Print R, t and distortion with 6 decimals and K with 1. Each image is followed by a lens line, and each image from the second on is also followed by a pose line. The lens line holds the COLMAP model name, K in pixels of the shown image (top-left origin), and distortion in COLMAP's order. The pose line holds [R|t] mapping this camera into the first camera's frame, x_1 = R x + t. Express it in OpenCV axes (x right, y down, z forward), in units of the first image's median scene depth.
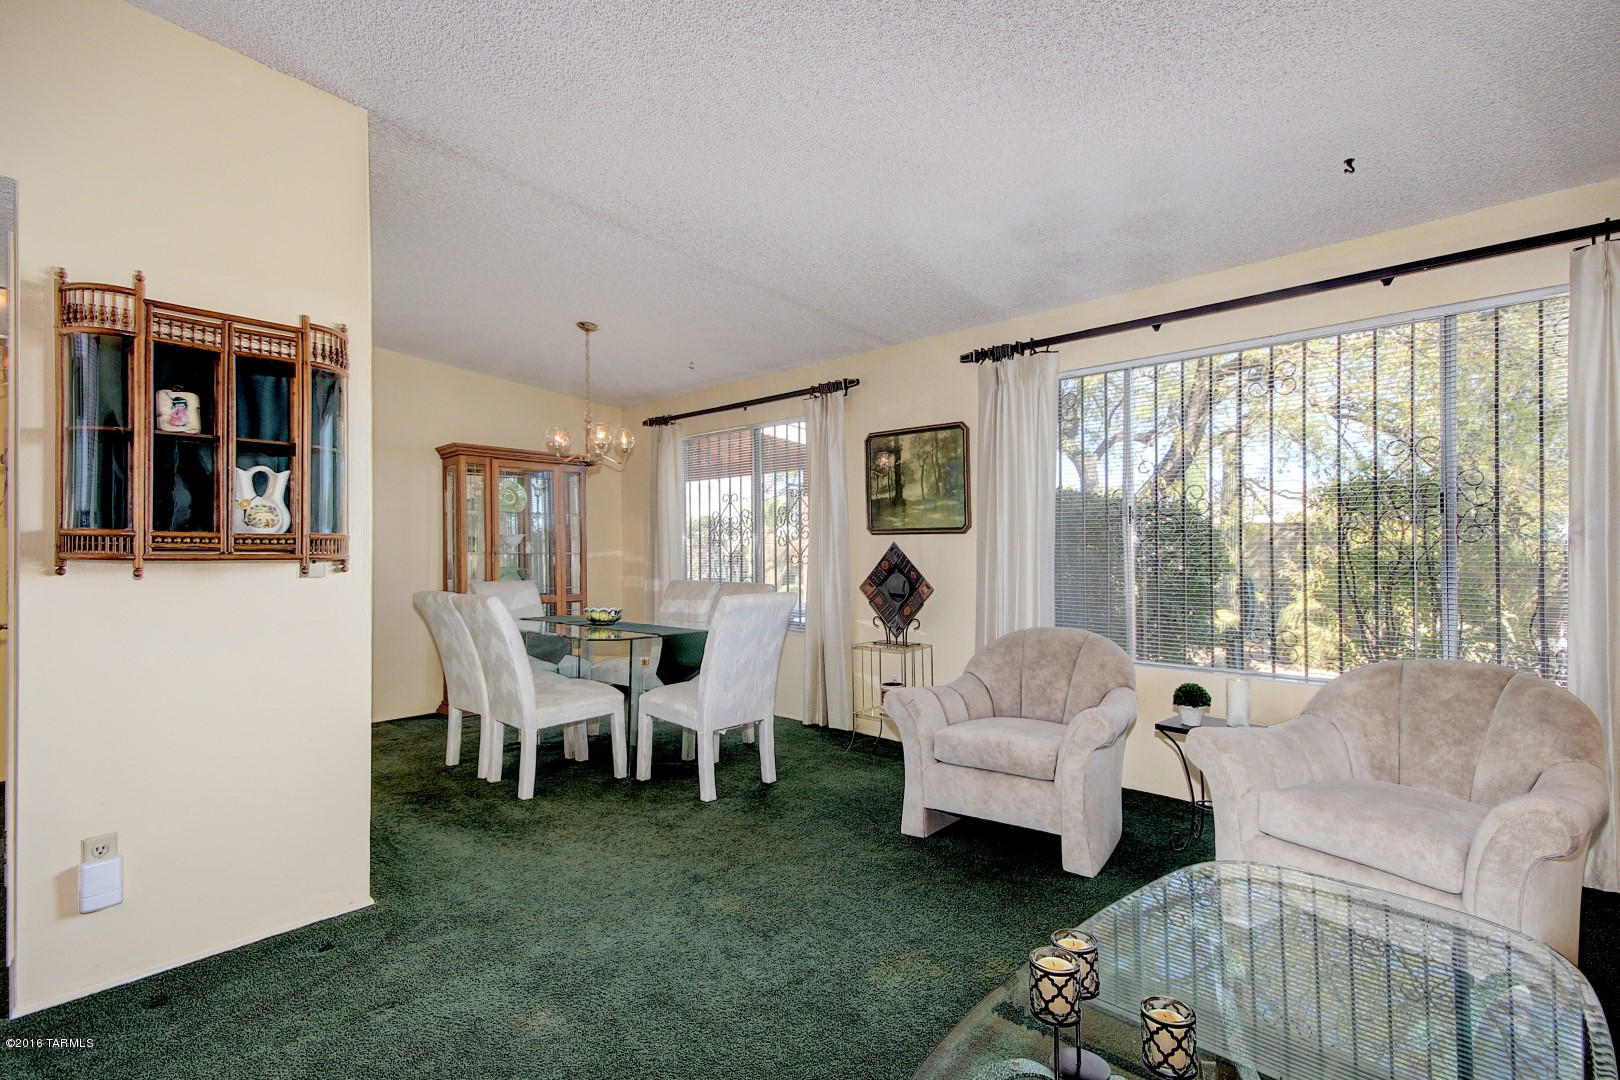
lens RADIAL K [[777.6, 0, 826.7], [0, 777.6, 554.8], [0, 0, 1]] dist [0.003170, 0.000127]
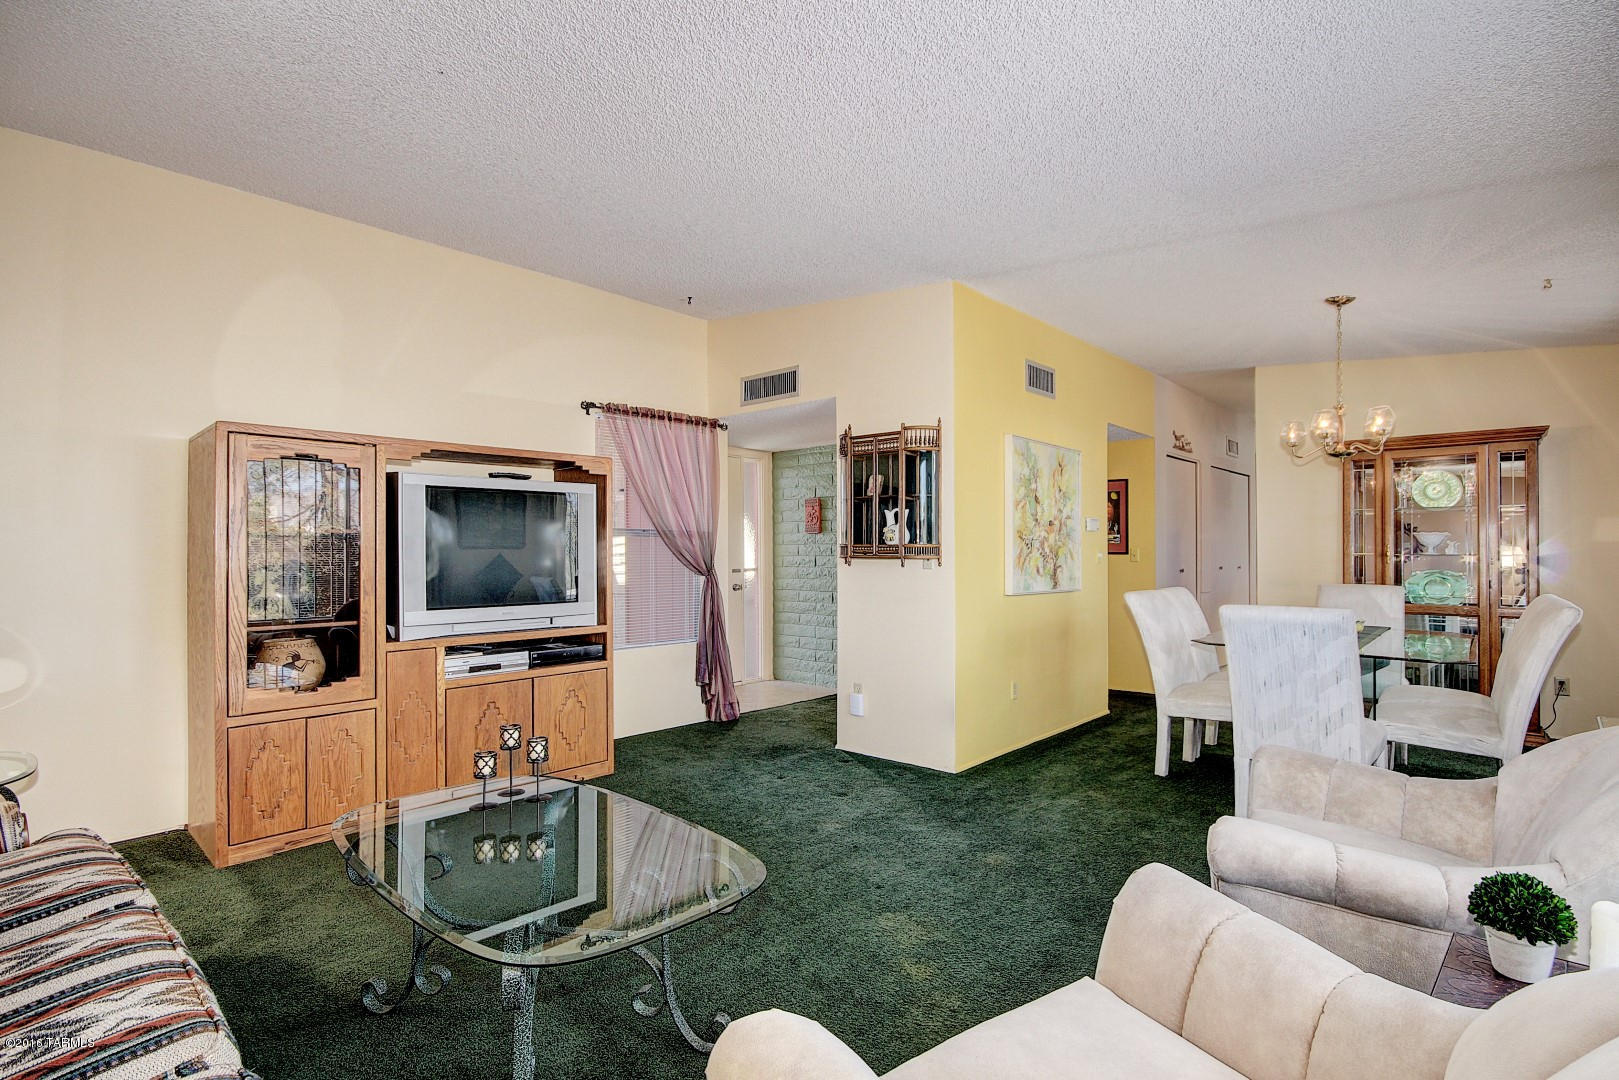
lens RADIAL K [[762.8, 0, 825.3], [0, 762.8, 545.8], [0, 0, 1]] dist [0.000920, -0.000791]
pose [[0.023875, -0.006262, -0.999695, 1.064832], [-0.003464, 0.999974, -0.006347, -0.009872], [0.999709, 0.003615, 0.023853, 0.755297]]
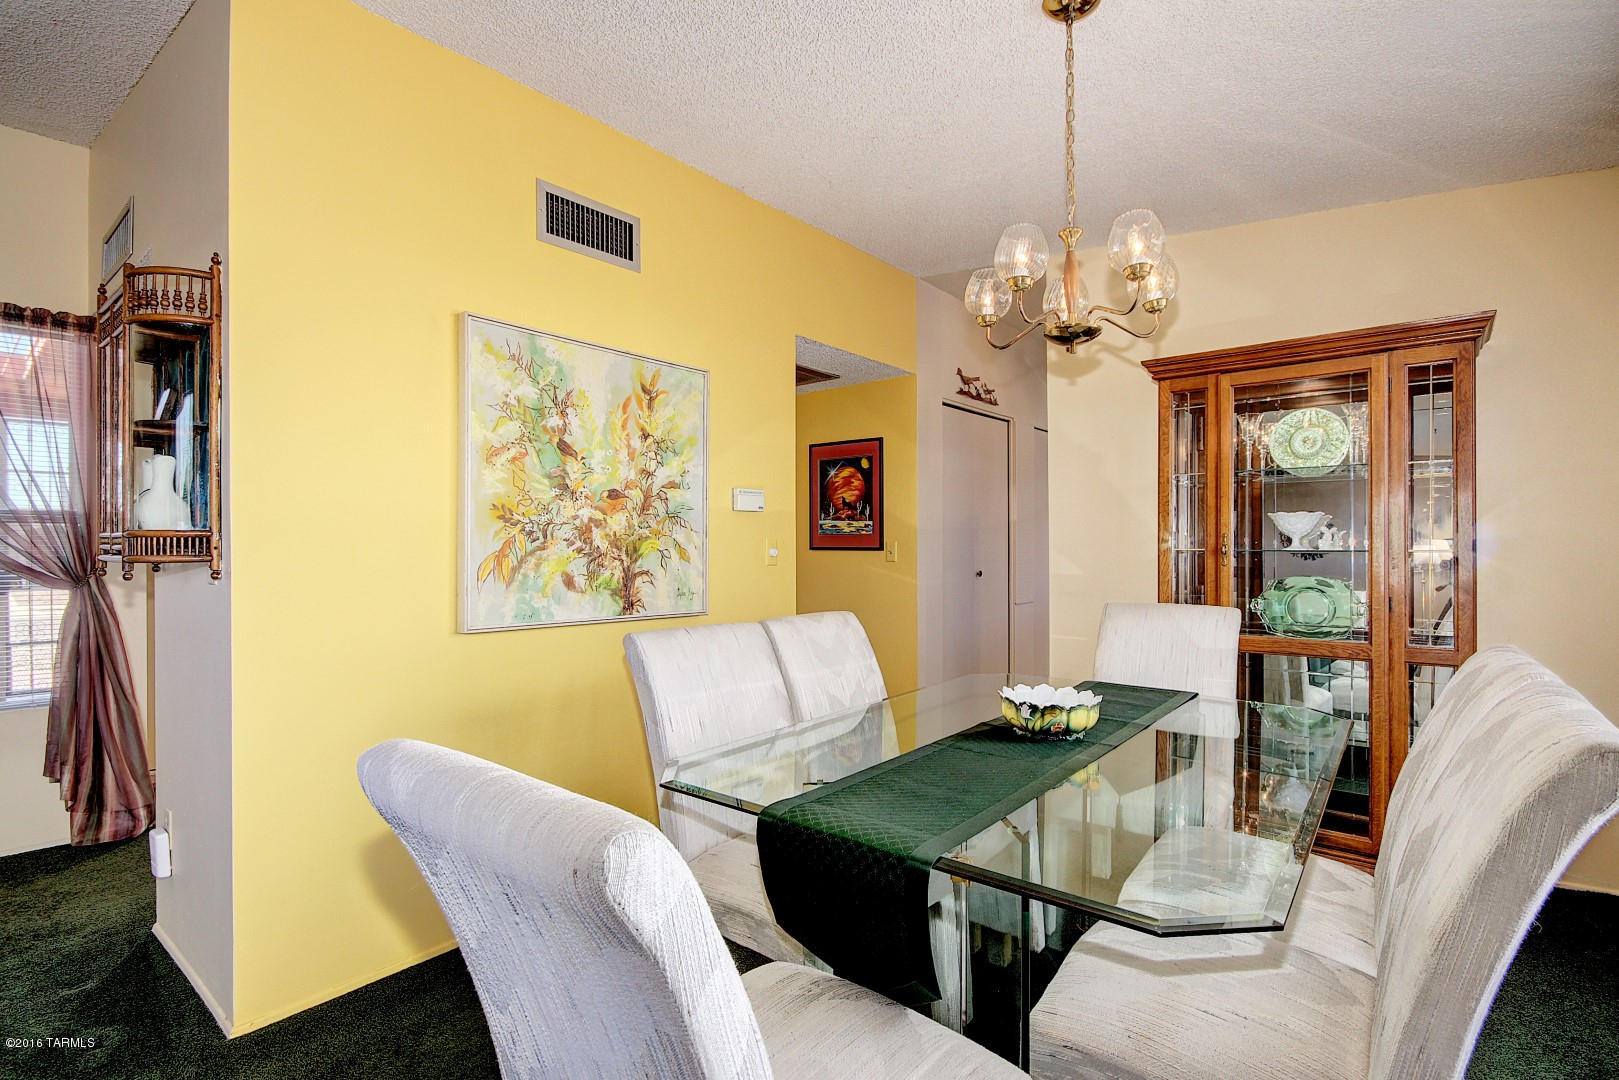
lens RADIAL K [[765.6, 0, 809.5], [0, 765.6, 540.0], [0, 0, 1]] dist [-0.004881, -0.001079]
pose [[0.064765, -0.006872, -0.997877, 0.174563], [-0.002343, 0.999972, -0.007038, -0.011226], [0.997898, 0.002793, 0.064747, 1.615321]]
